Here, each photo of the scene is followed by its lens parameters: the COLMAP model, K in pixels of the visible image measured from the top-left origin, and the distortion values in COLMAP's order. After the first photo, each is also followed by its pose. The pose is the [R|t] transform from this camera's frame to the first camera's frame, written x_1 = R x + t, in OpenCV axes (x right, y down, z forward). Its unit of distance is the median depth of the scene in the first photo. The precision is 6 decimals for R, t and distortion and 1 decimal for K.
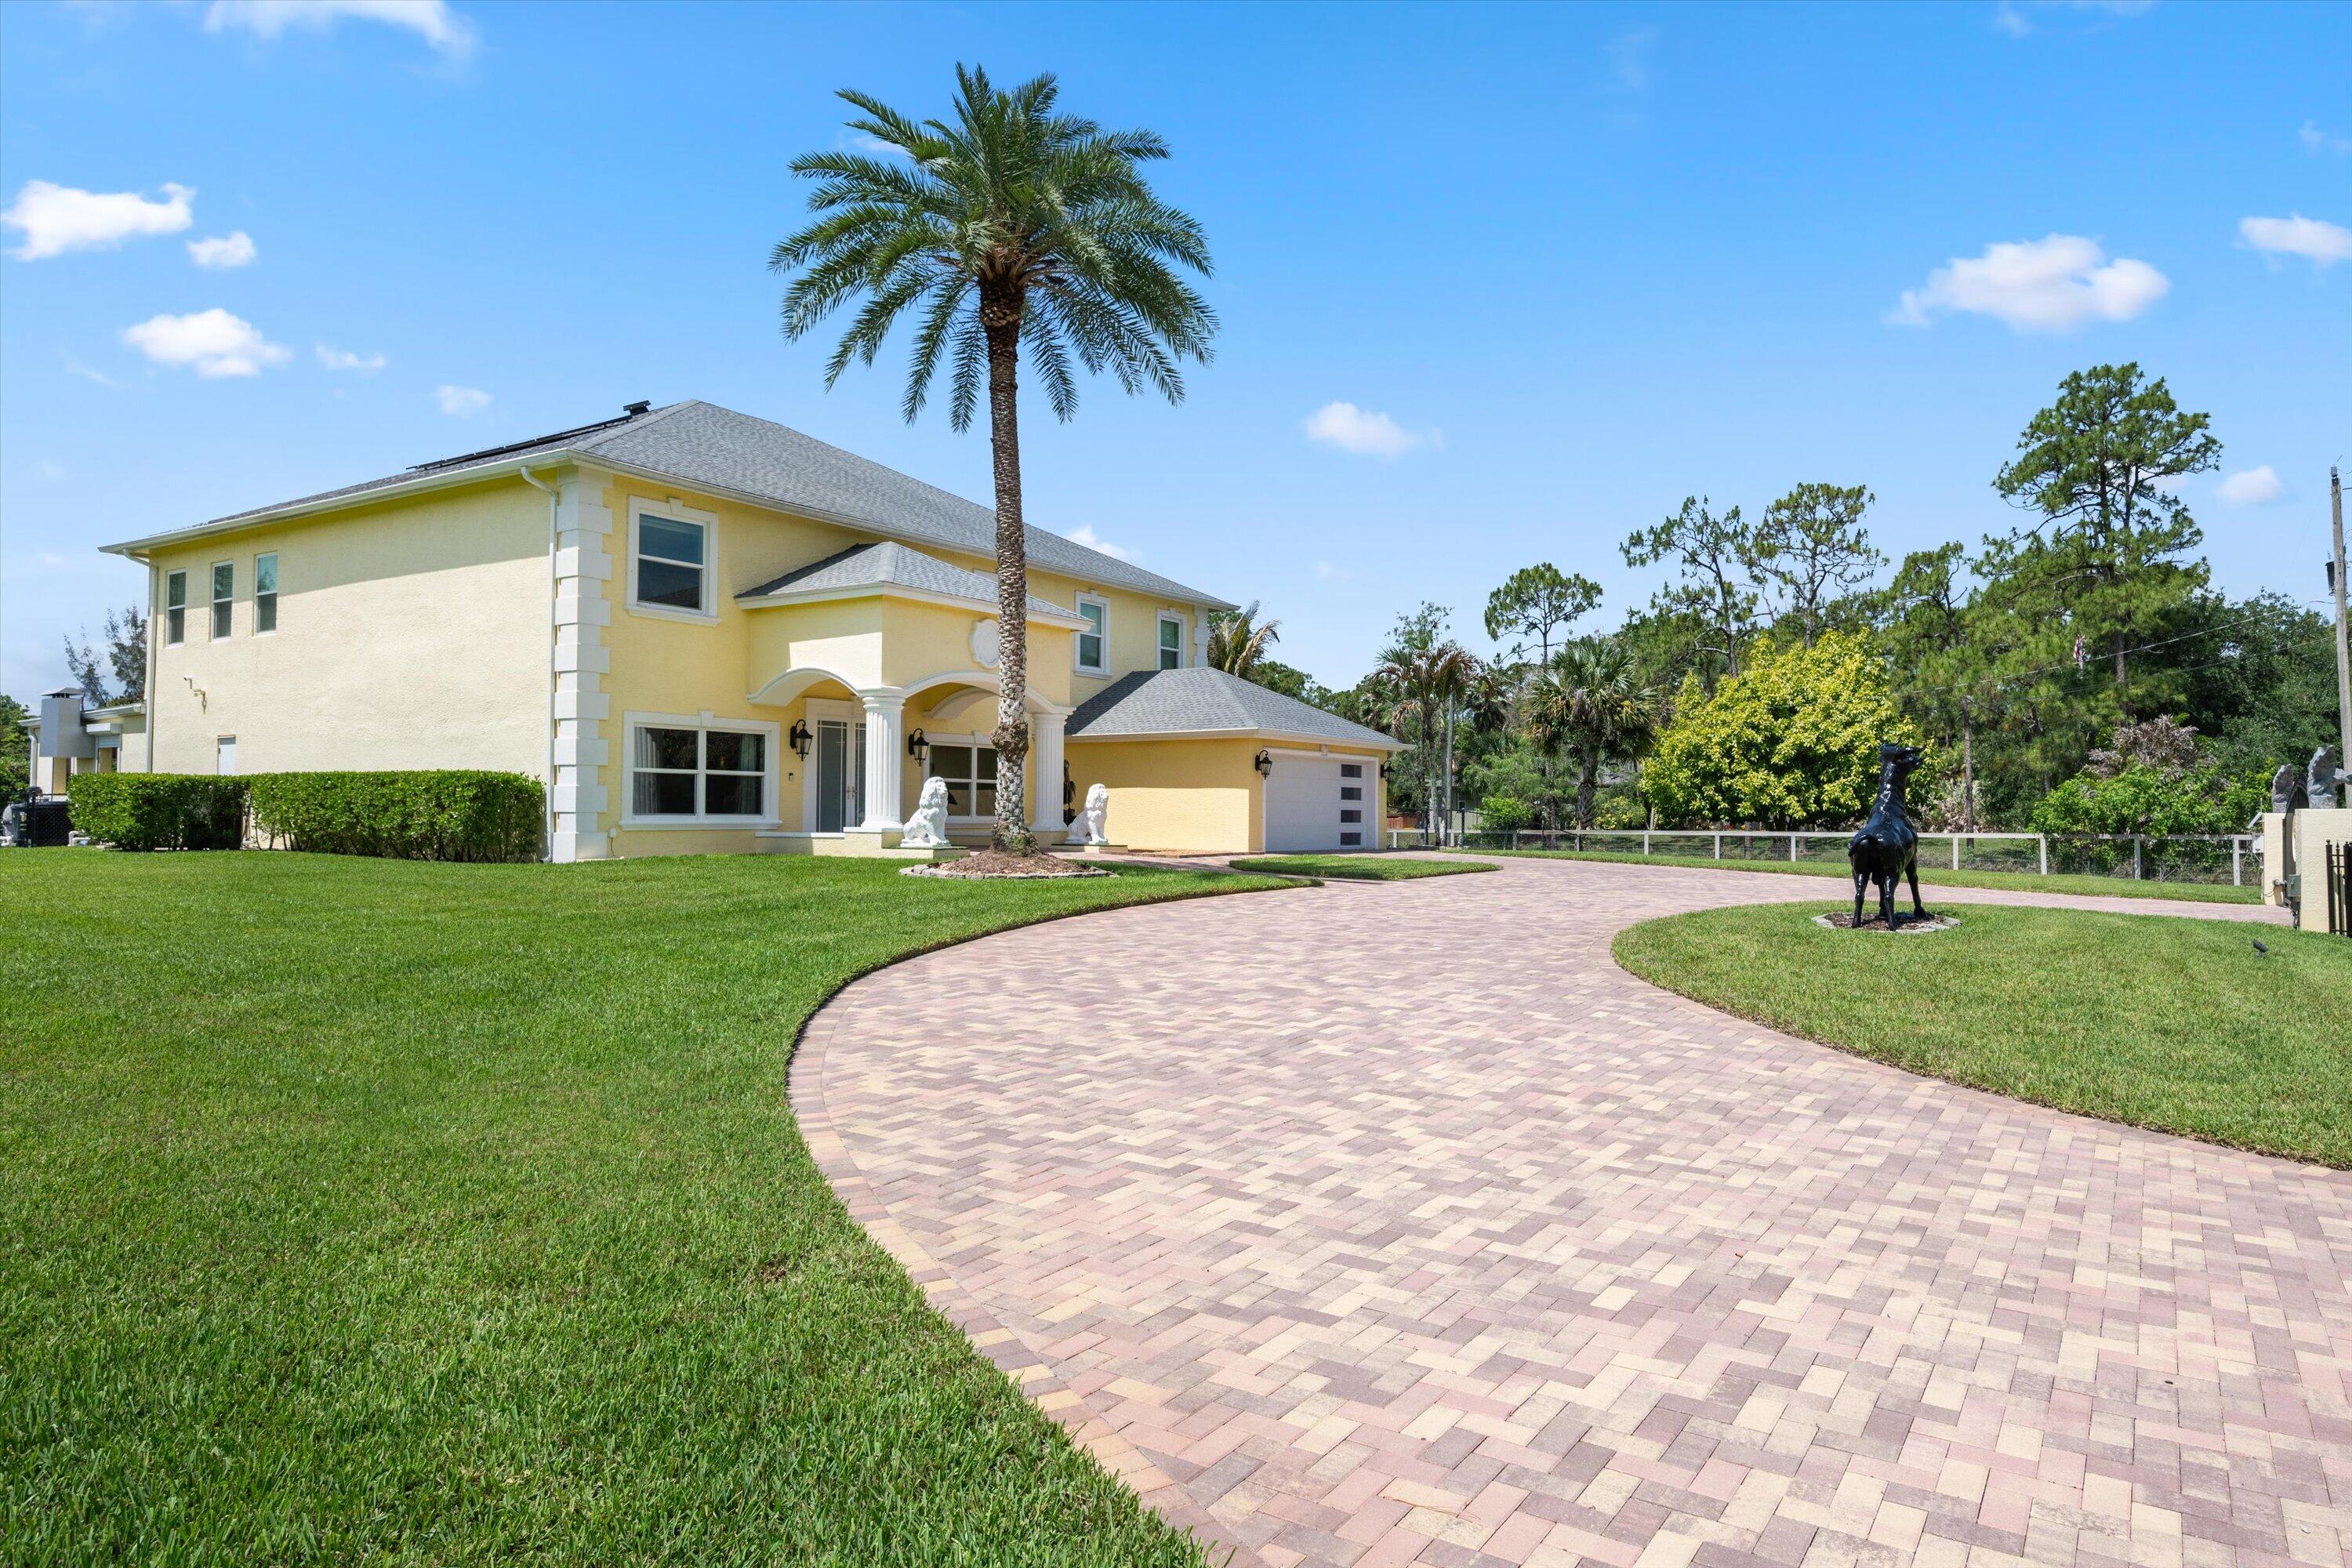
lens RADIAL K [[1442.6, 0, 1176.0], [0, 1442.6, 784.0], [0, 0, 1]] dist [-0.001937, 0.000401]
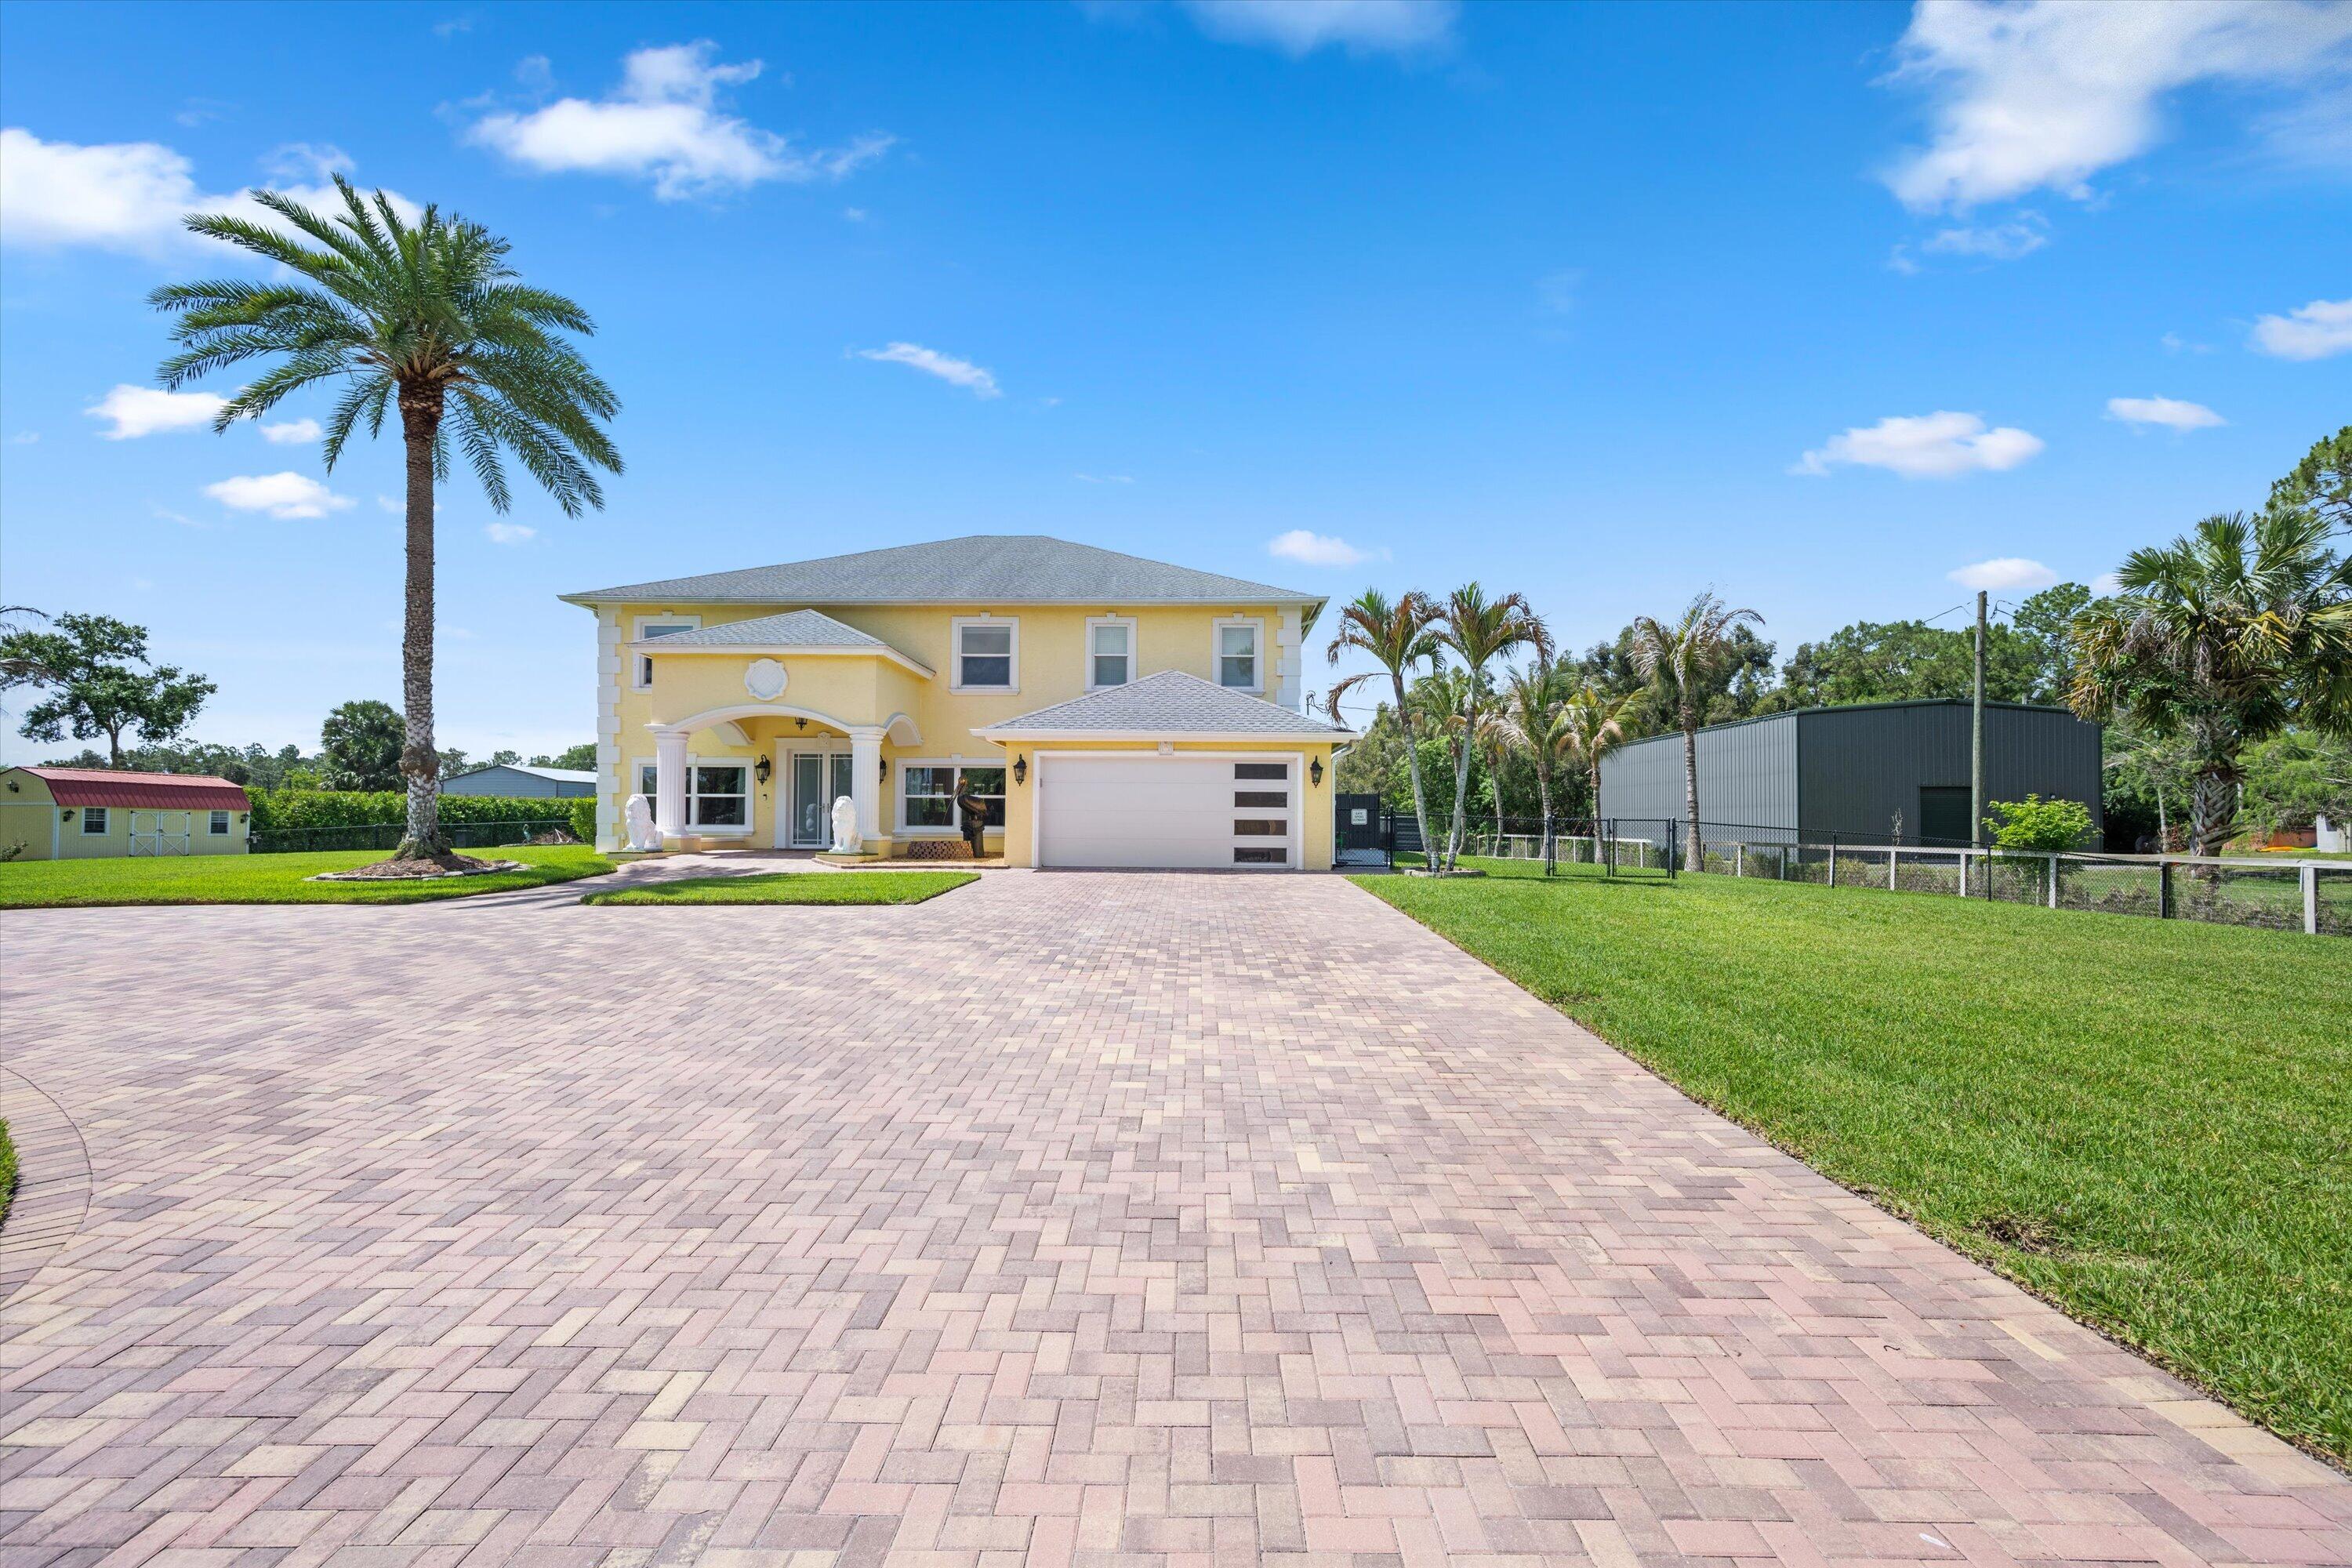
lens RADIAL K [[899.3, 0, 1168.8], [0, 899.3, 809.7], [0, 0, 1]] dist [-0.000143, 0.000024]
pose [[0.537206, -0.018570, -0.843247, 0.267586], [0.012684, 0.999822, -0.013937, 0.009579], [0.843356, -0.003209, 0.537346, 0.351633]]
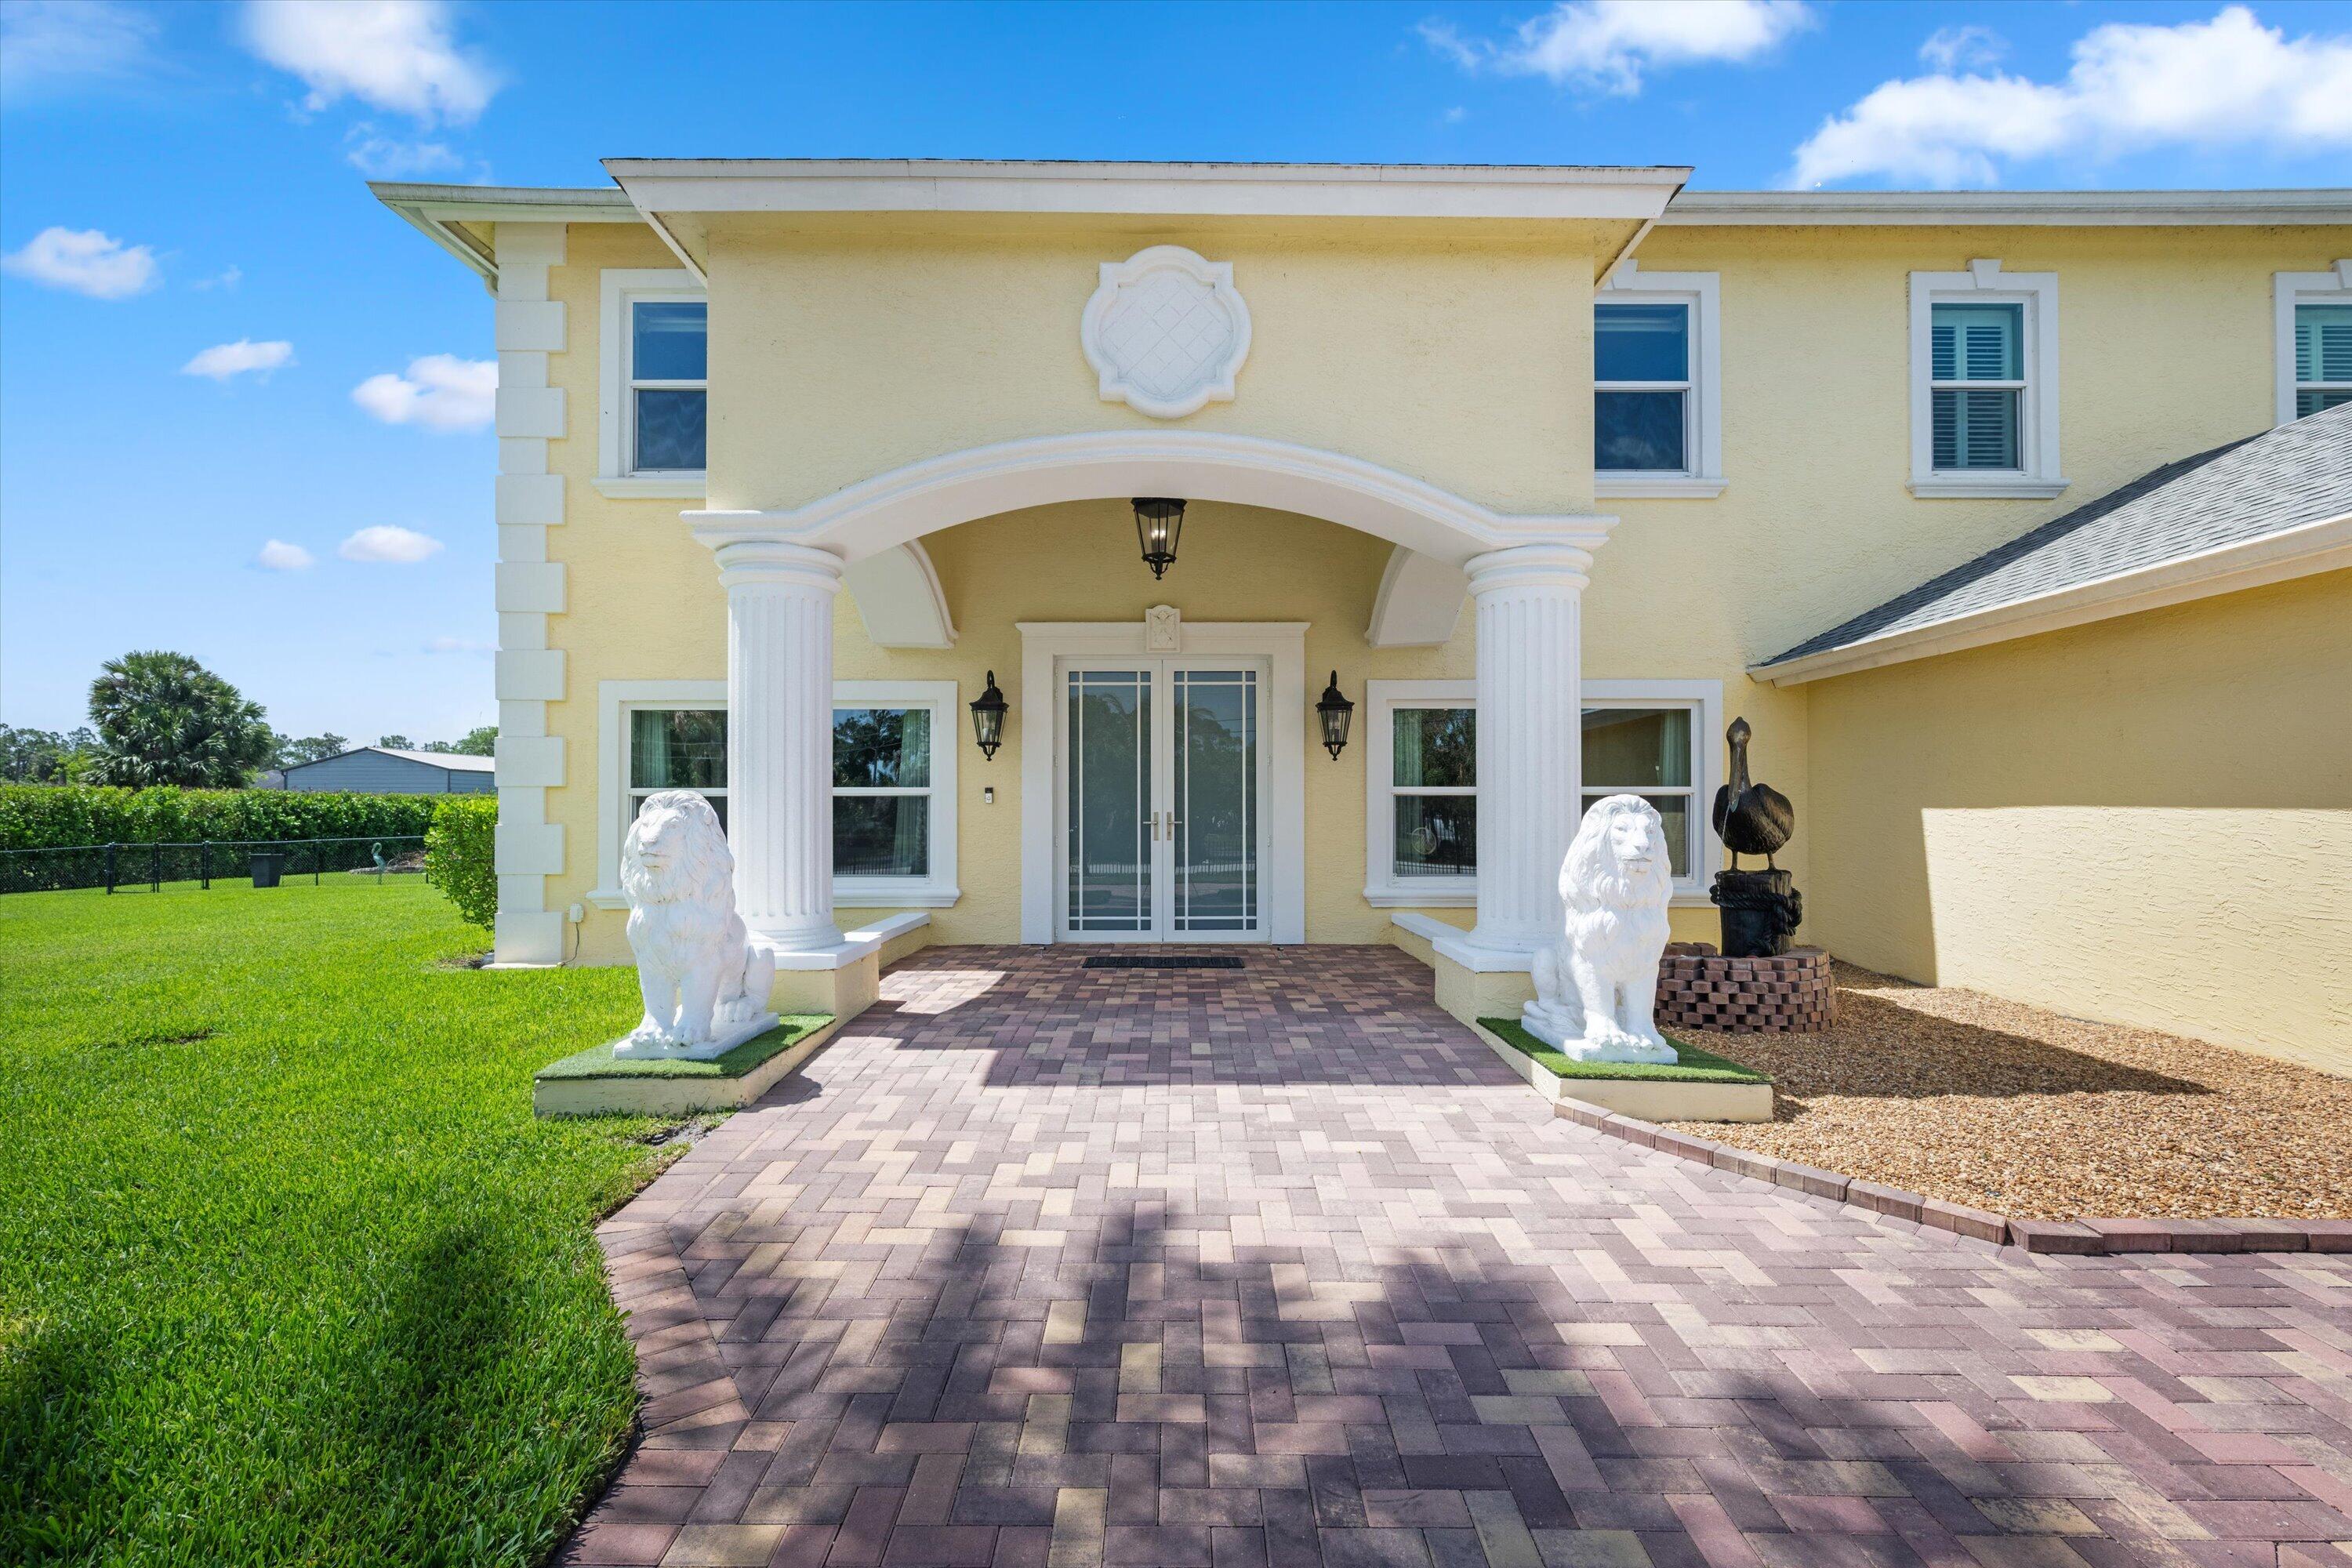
lens RADIAL K [[1009.0, 0, 1177.1], [0, 1009.0, 796.3], [0, 0, 1]] dist [-0.000781, -0.000085]
pose [[0.553649, -0.025246, -0.832367, 0.021216], [0.020737, 0.999648, -0.016526, 0.000935], [0.832492, -0.008111, 0.553978, 0.352964]]
